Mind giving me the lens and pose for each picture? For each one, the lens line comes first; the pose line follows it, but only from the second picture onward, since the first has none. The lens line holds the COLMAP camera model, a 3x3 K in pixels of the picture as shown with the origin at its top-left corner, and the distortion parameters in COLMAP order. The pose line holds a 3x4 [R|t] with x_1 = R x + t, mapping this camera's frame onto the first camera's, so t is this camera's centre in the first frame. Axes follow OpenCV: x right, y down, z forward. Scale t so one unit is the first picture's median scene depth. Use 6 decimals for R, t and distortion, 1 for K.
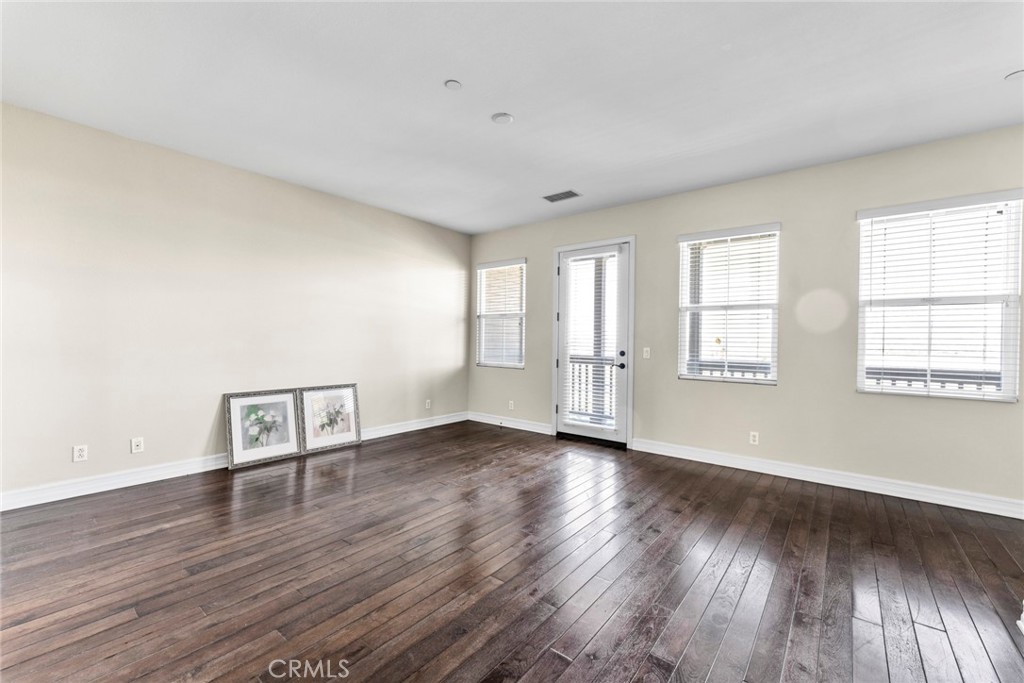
lens RADIAL K [[411.4, 0, 511.9], [0, 411.4, 340.9], [0, 0, 1]] dist [0.001131, 0.000282]
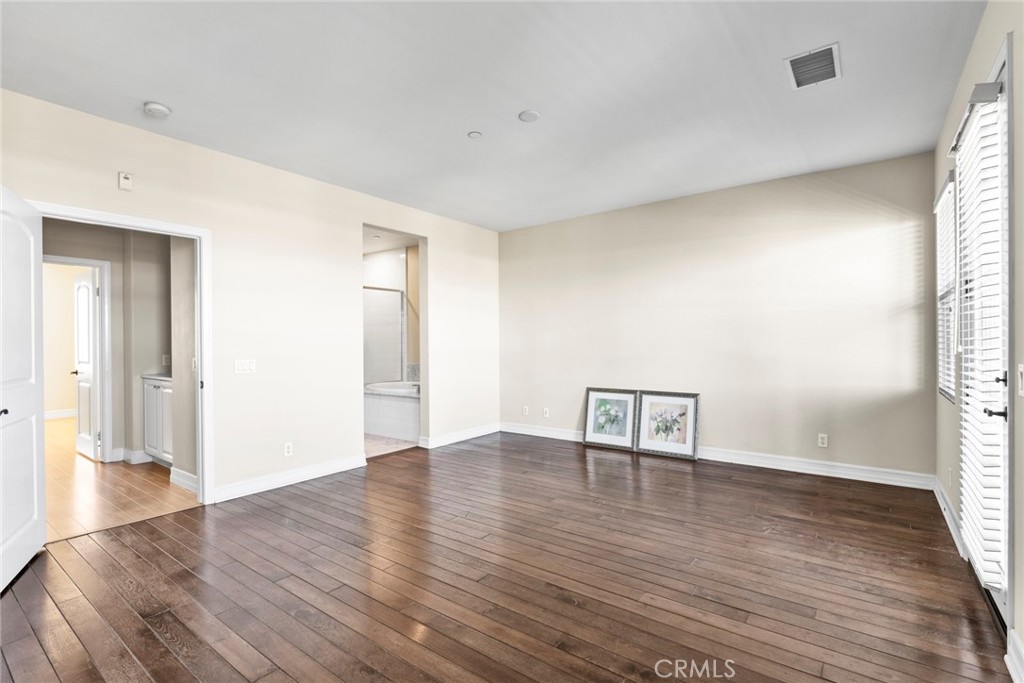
lens RADIAL K [[475.7, 0, 511.5], [0, 475.7, 345.4], [0, 0, 1]] dist [0.003091, 0.000280]
pose [[0.036020, -0.003249, -0.999346, 0.740620], [0.009800, 0.999948, -0.002898, -0.004932], [0.999303, -0.009689, 0.036050, 0.622291]]
